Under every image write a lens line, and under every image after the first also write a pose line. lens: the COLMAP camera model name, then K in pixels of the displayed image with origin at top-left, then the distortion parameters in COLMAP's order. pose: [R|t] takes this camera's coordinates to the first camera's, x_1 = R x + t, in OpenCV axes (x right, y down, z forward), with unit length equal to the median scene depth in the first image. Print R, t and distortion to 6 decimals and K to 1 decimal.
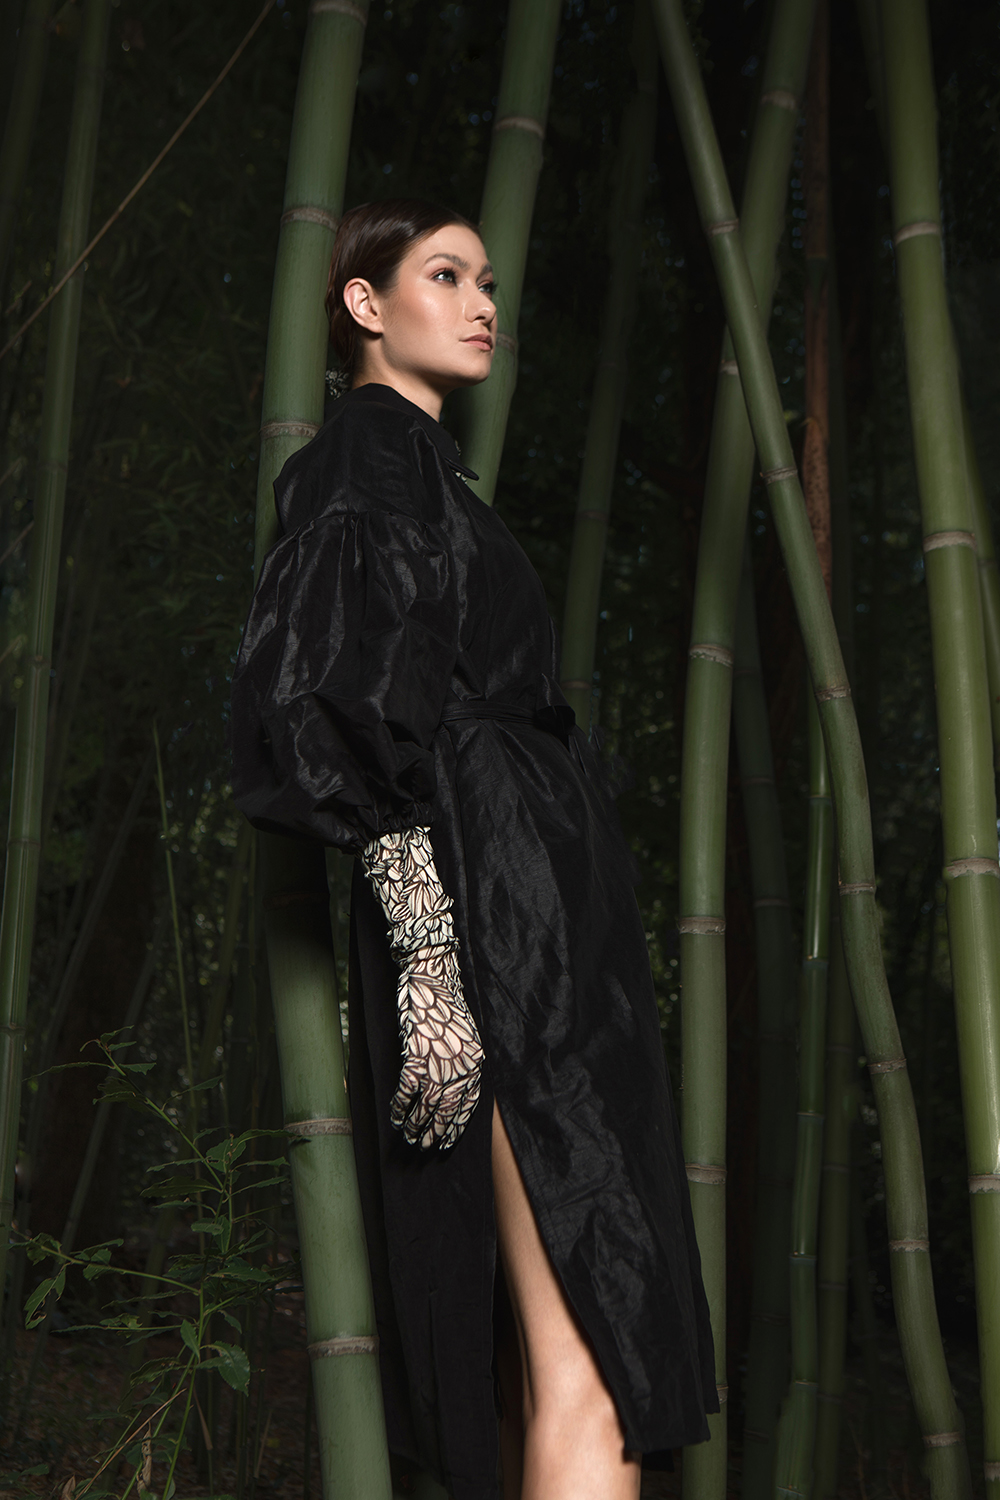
lens RADIAL K [[2056.1, 0, 512.7], [0, 2056.1, 753.4], [0, 0, 1]] dist [0.025158, 0.000000]
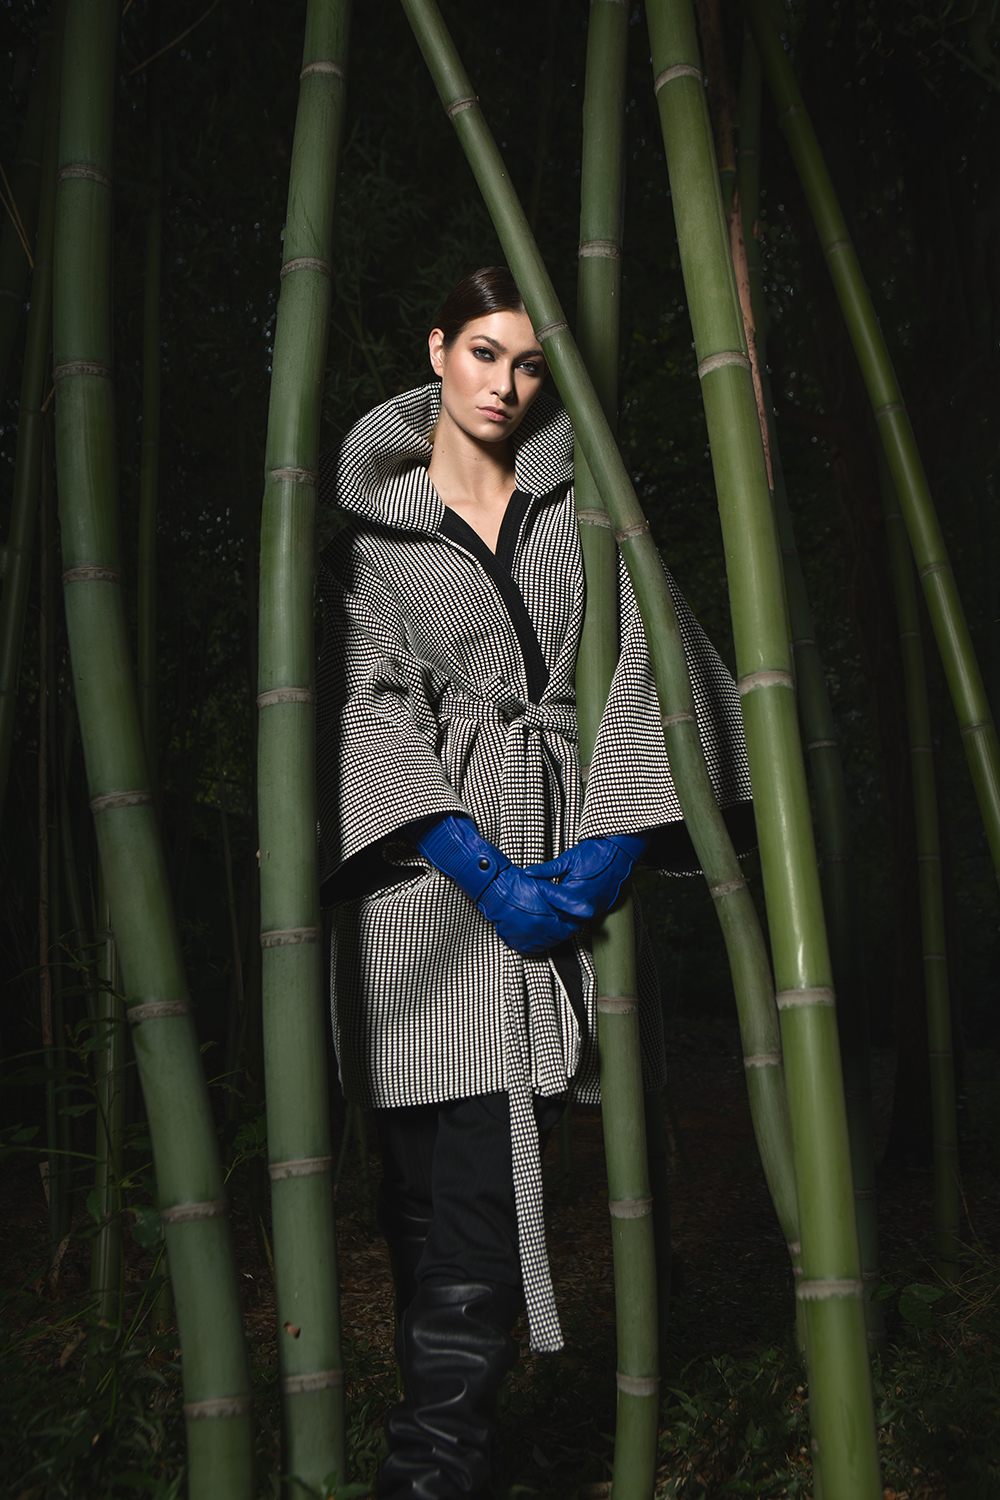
lens RADIAL K [[1511.2, 0, 499.1], [0, 1511.2, 749.7], [0, 0, 1]] dist [-0.066872, 0.000000]
pose [[0.971326, -0.135467, -0.195381, 0.225772], [0.144103, 0.989089, 0.030621, 0.045124], [0.189101, -0.057898, 0.980249, 0.252969]]
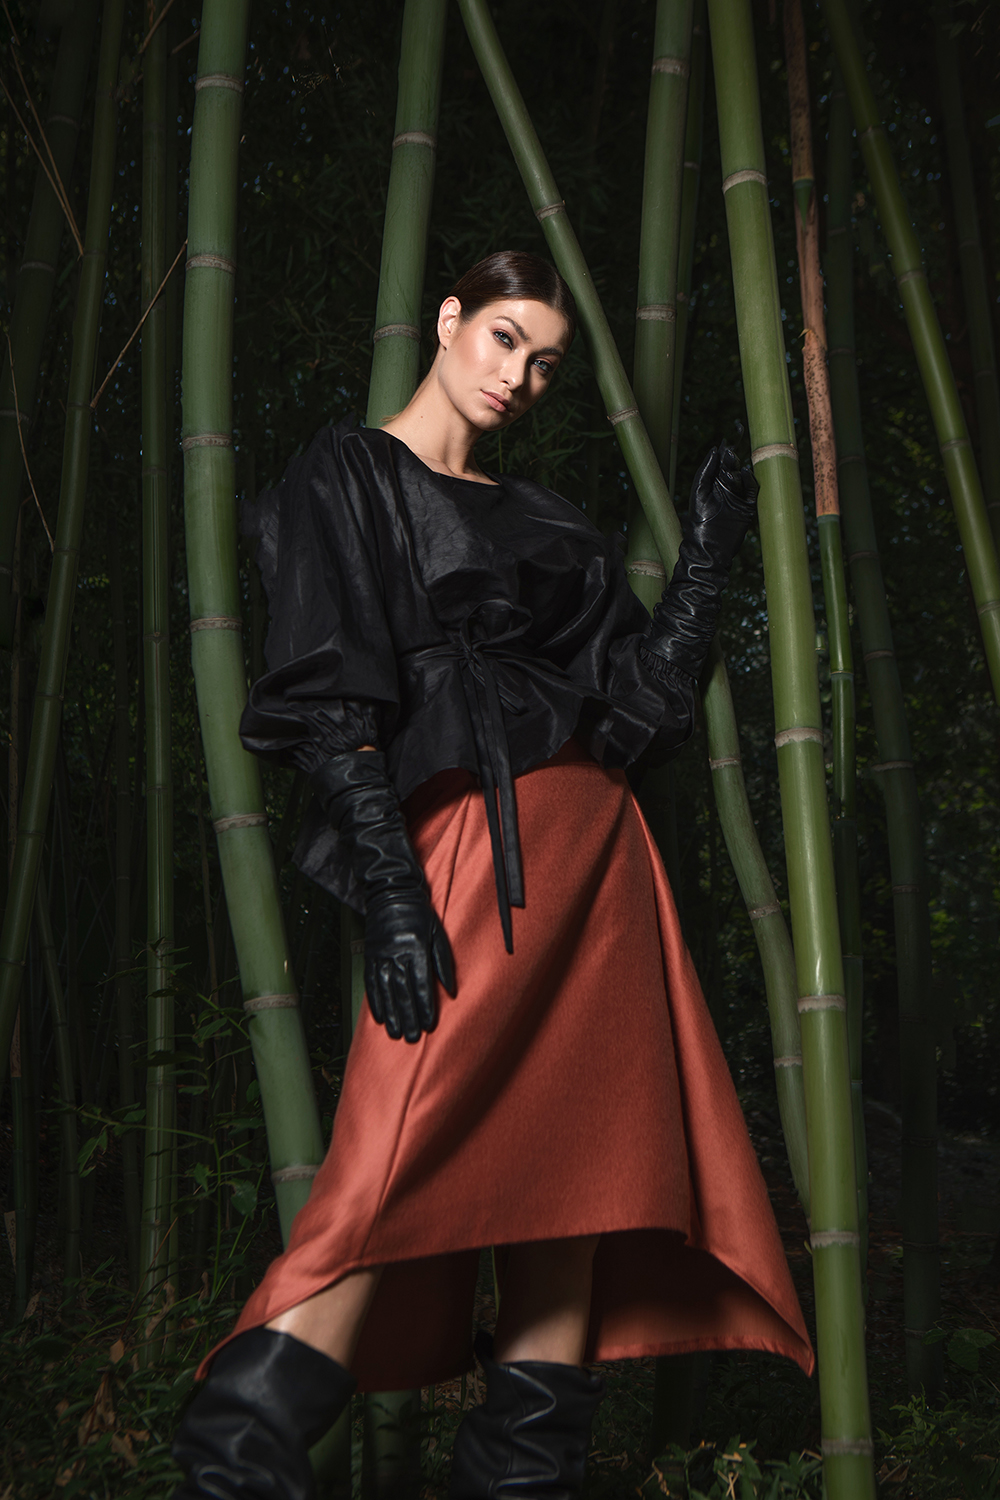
lens RADIAL K [[1986.1, 0, 490.6], [0, 1986.1, 748.2], [0, 0, 1]] dist [-0.003145, 0.000000]
pose [[0.971141, -0.108393, -0.212452, 0.278727], [0.118489, 0.992326, 0.035342, 0.002066], [0.206991, -0.059495, 0.976532, -0.121731]]
